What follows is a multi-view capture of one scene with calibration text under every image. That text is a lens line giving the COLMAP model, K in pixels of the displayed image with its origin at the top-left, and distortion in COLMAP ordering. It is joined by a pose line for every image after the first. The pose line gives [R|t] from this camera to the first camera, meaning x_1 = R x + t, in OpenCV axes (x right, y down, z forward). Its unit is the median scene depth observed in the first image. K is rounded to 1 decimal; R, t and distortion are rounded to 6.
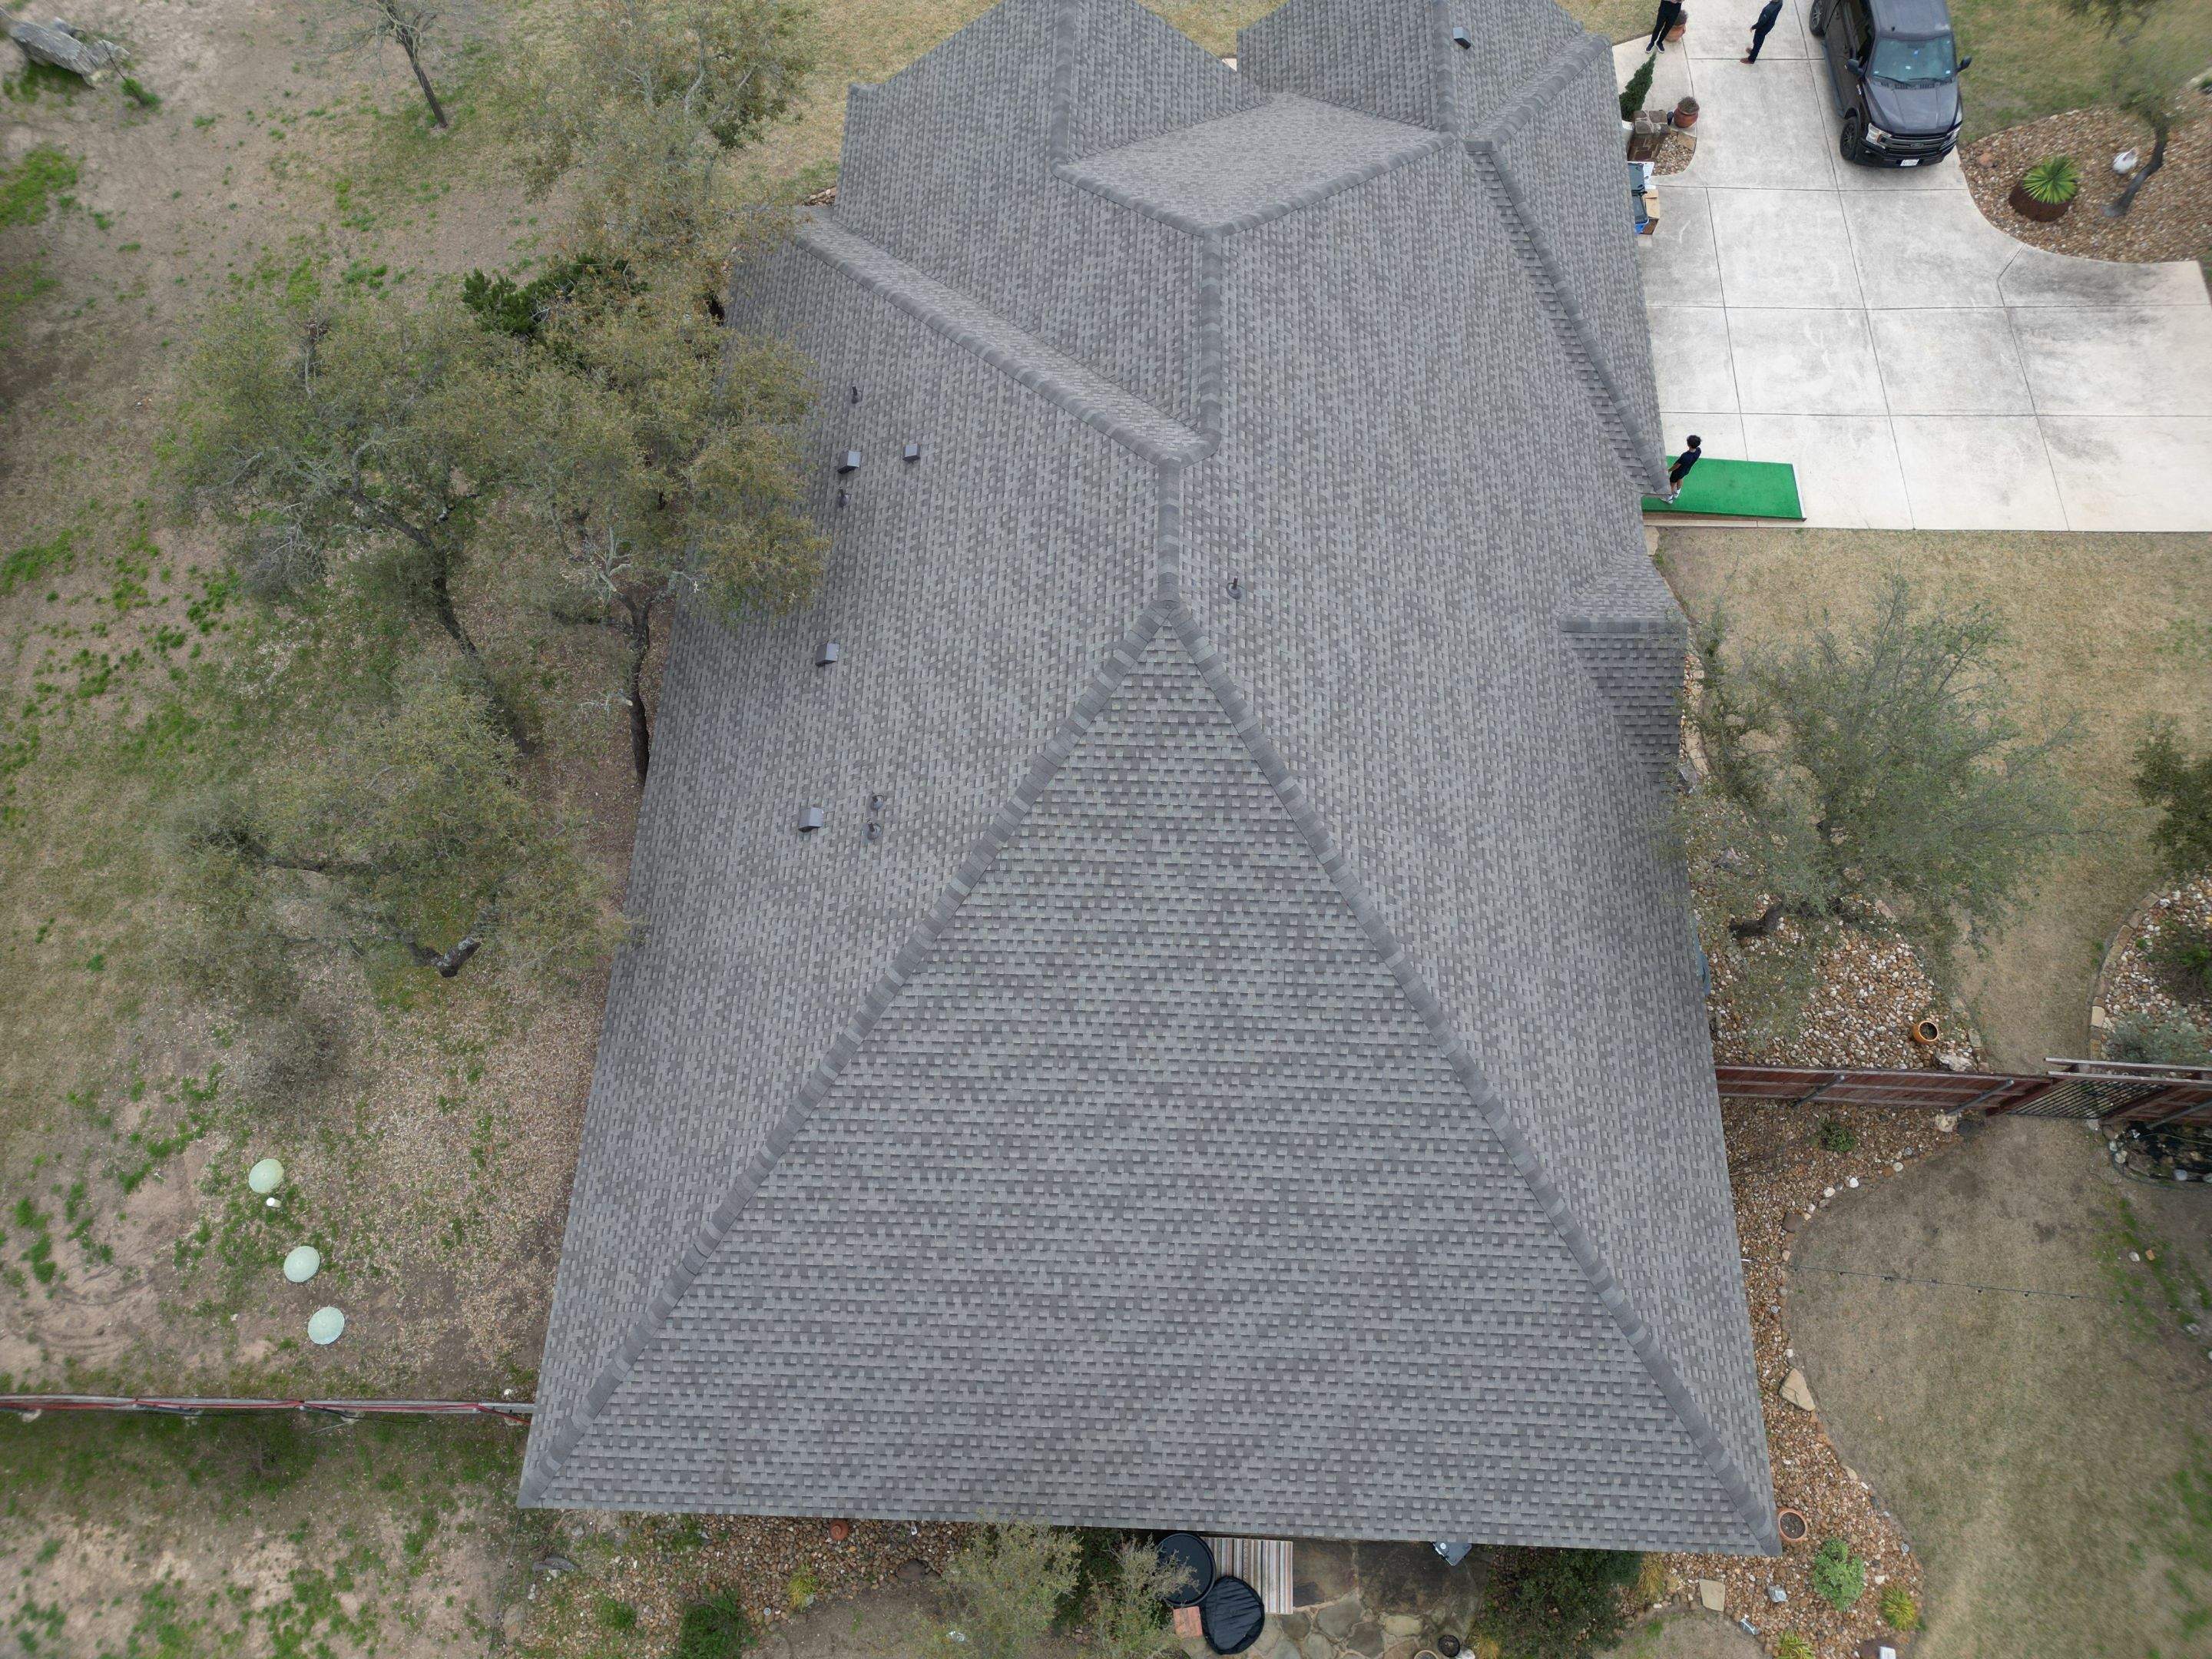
lens RADIAL K [[1539.0, 0, 1102.6], [0, 1539.0, 831.2], [0, 0, 1]] dist [0.085761, -0.095704]
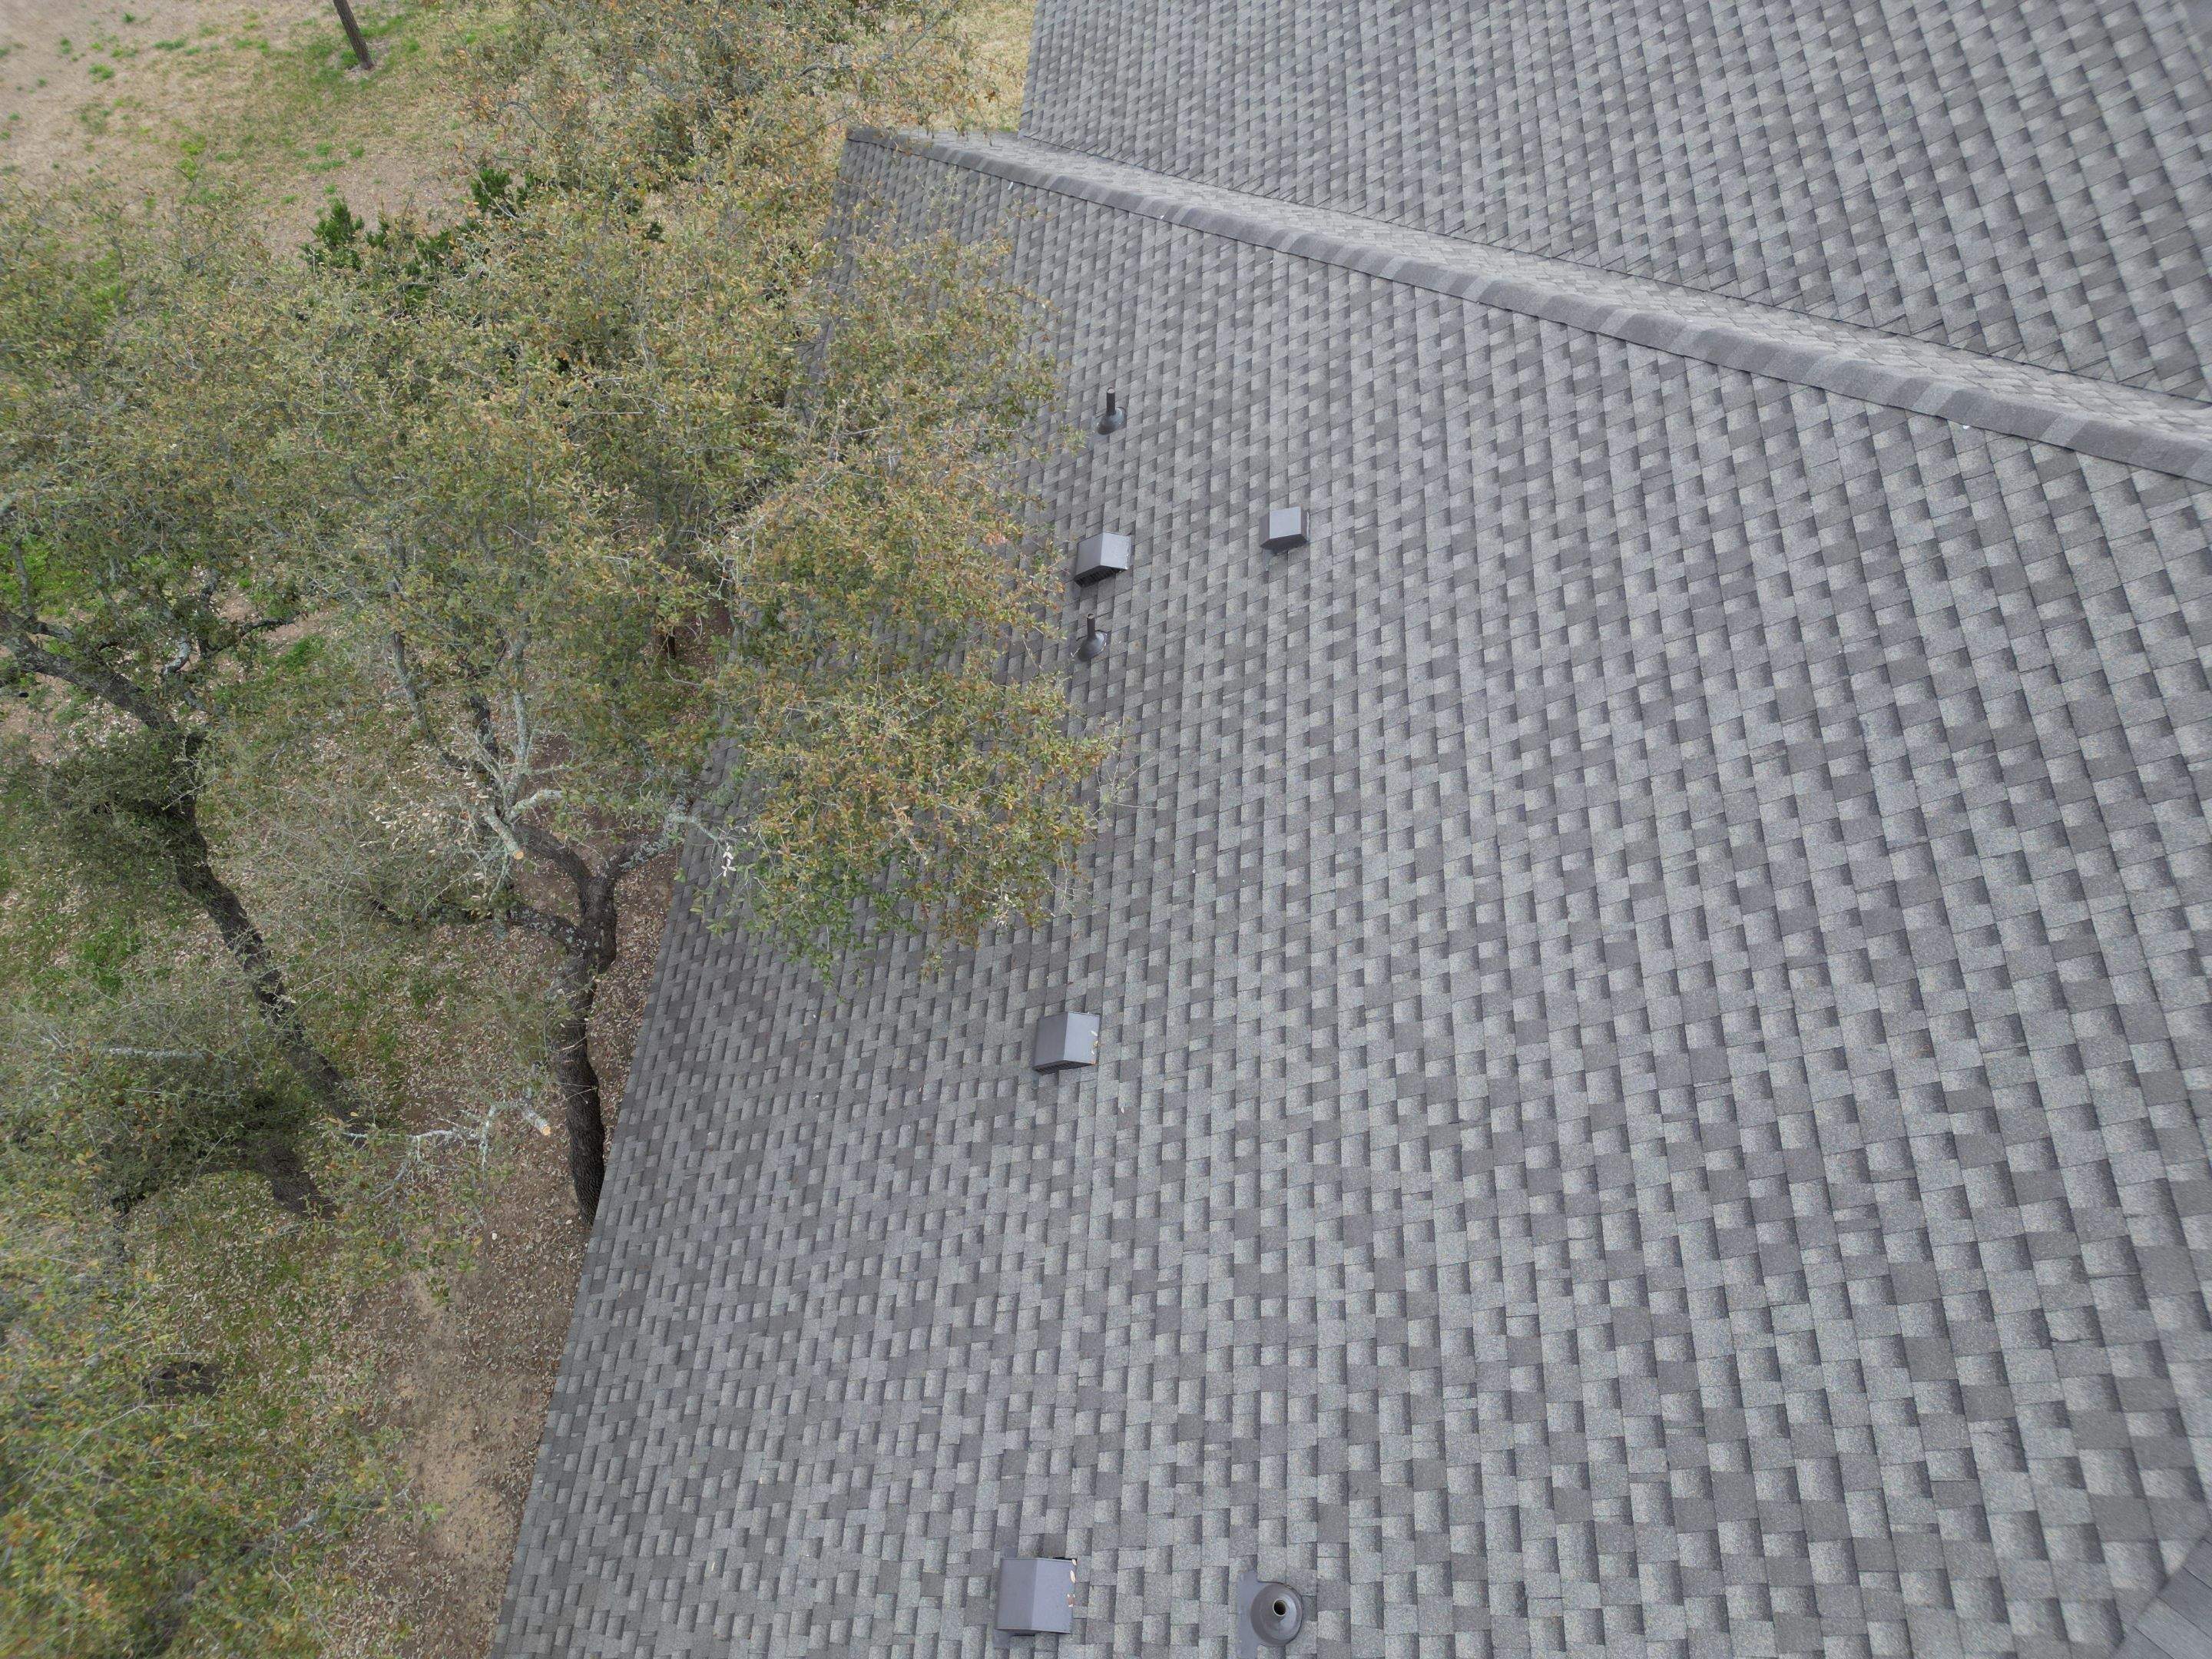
lens RADIAL K [[1549.5, 0, 1096.3], [0, 1549.5, 820.7], [0, 0, 1]] dist [0.095738, -0.094578]
pose [[0.999529, 0.026587, -0.015301, -0.183779], [-0.028236, 0.992352, -0.120165, -0.135453], [0.011989, 0.120541, 0.992636, 0.686772]]
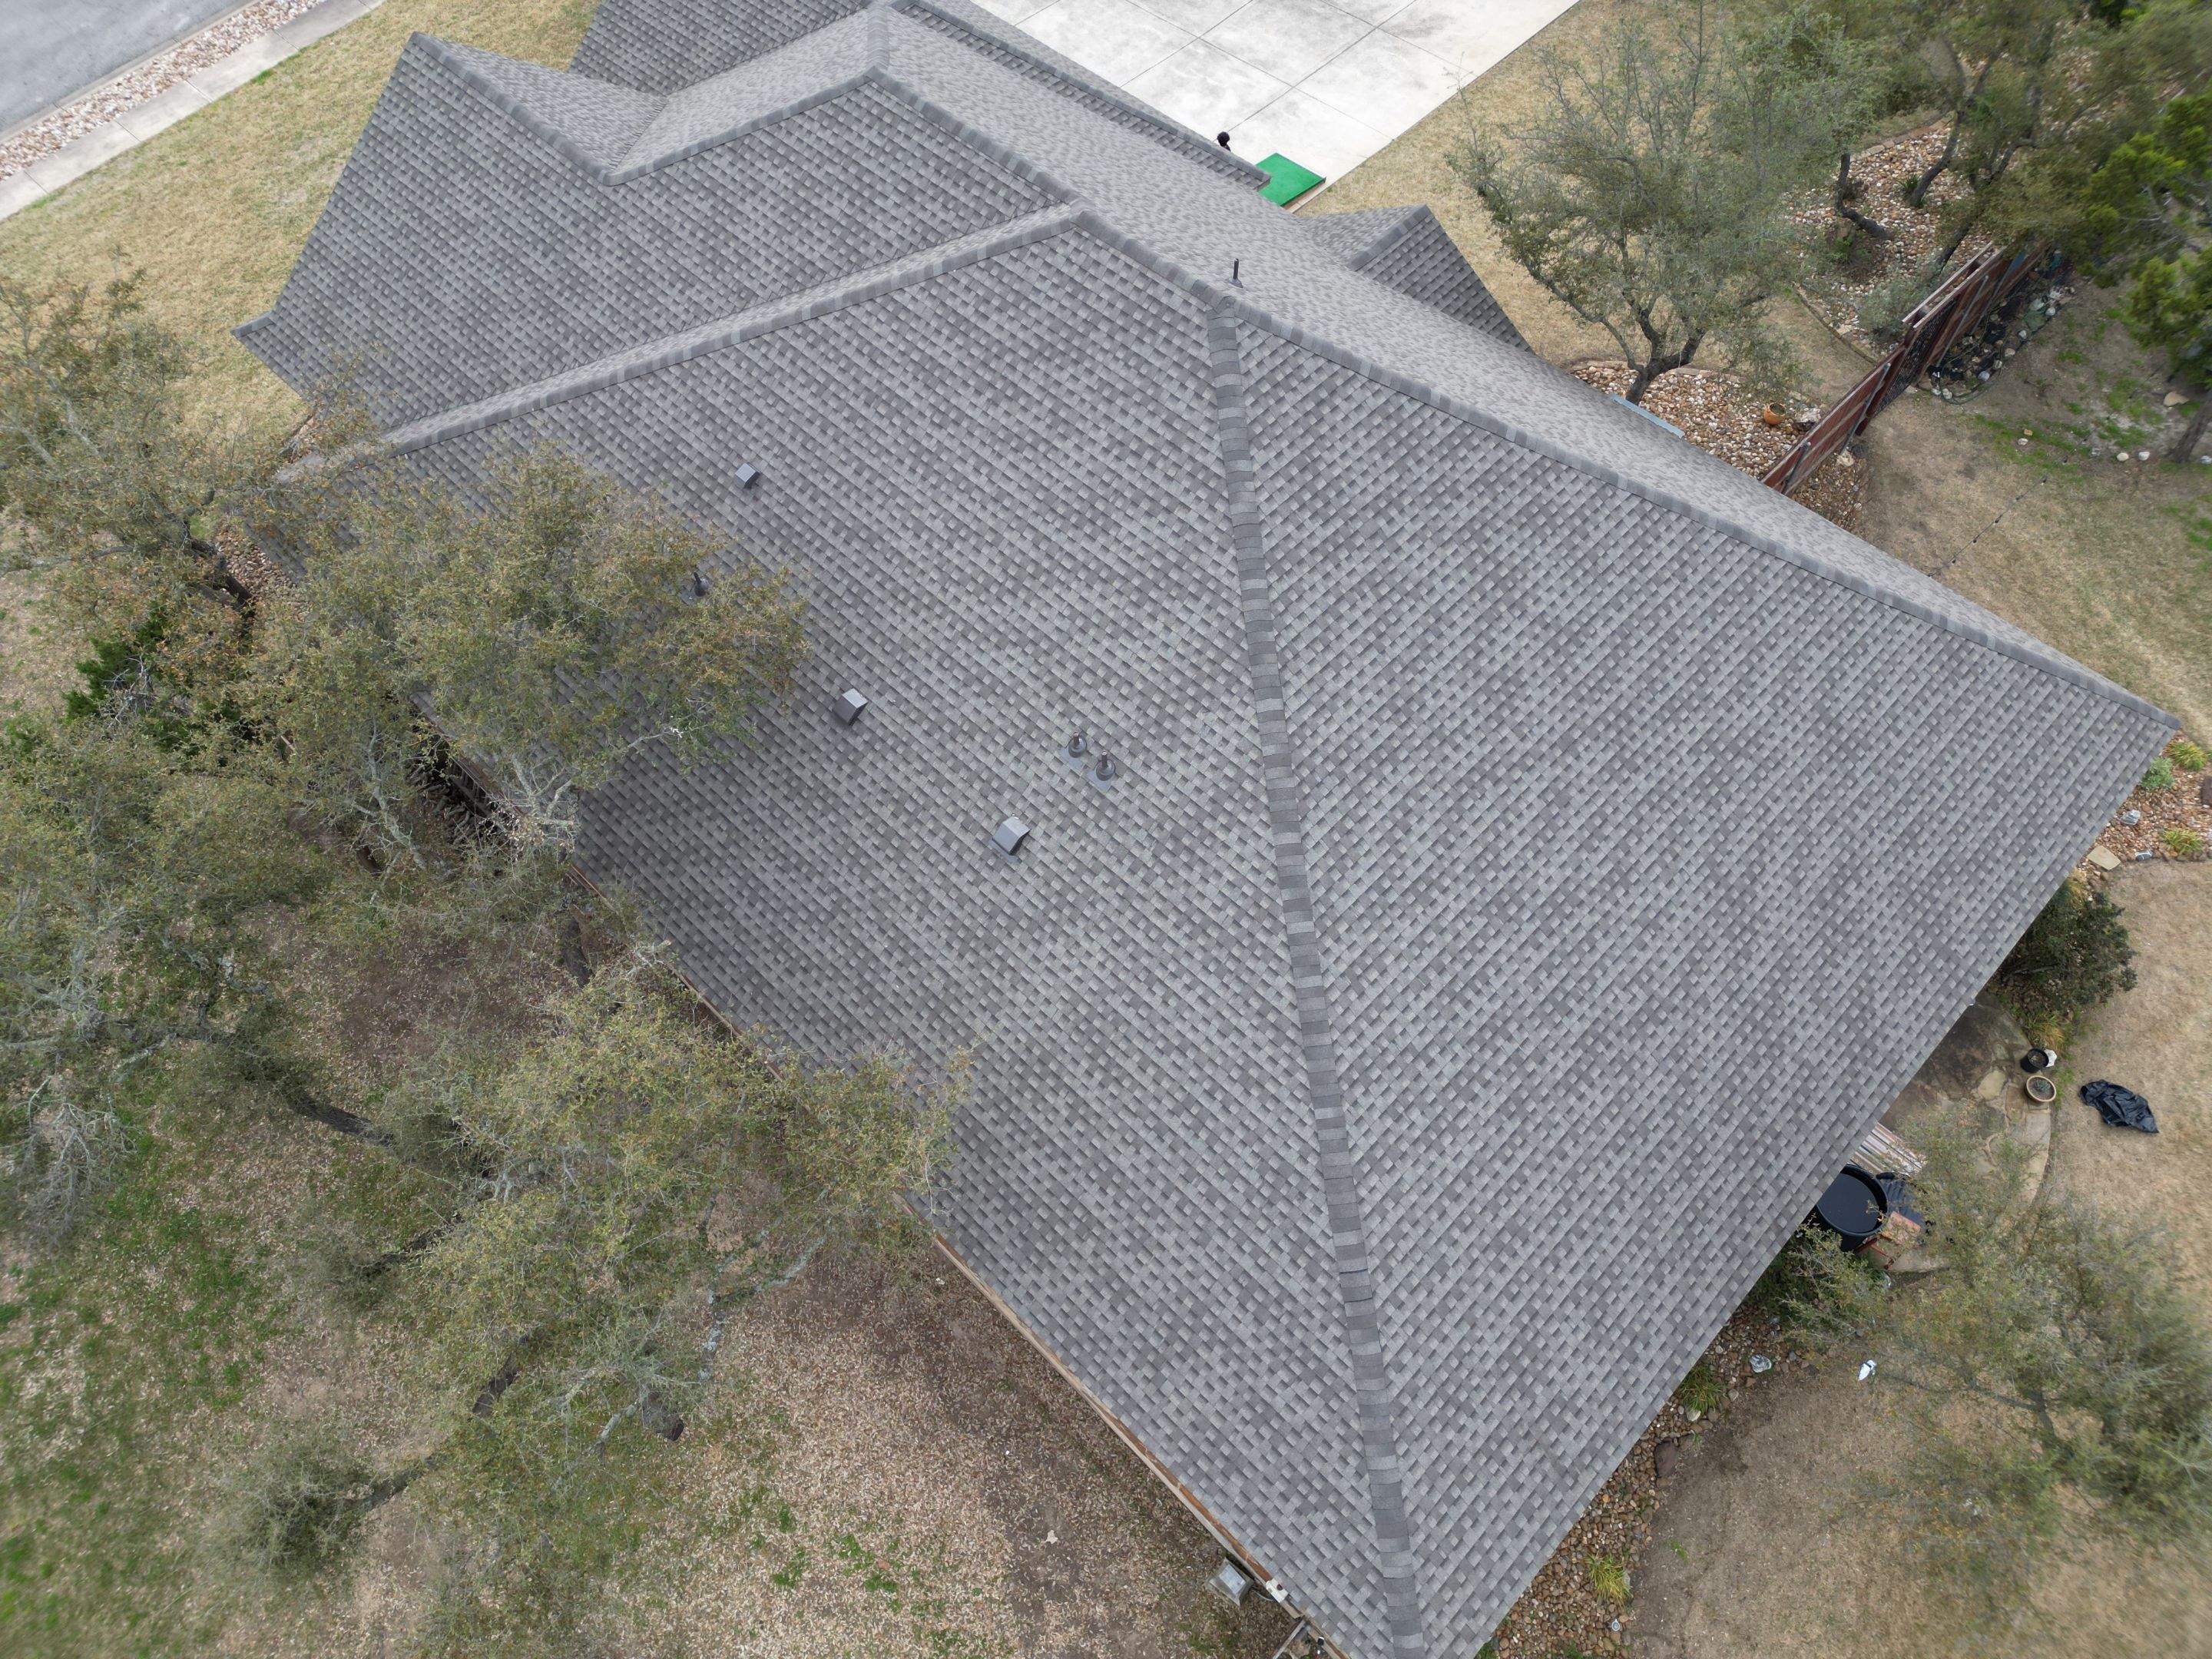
lens RADIAL K [[1525.3, 0, 1102.7], [0, 1525.3, 844.7], [0, 0, 1]] dist [0.086189, -0.082799]
pose [[0.672716, -0.629893, 0.388186, -0.490752], [0.677110, 0.735604, 0.020219, 0.012686], [-0.298287, 0.249243, 0.921359, 0.268584]]
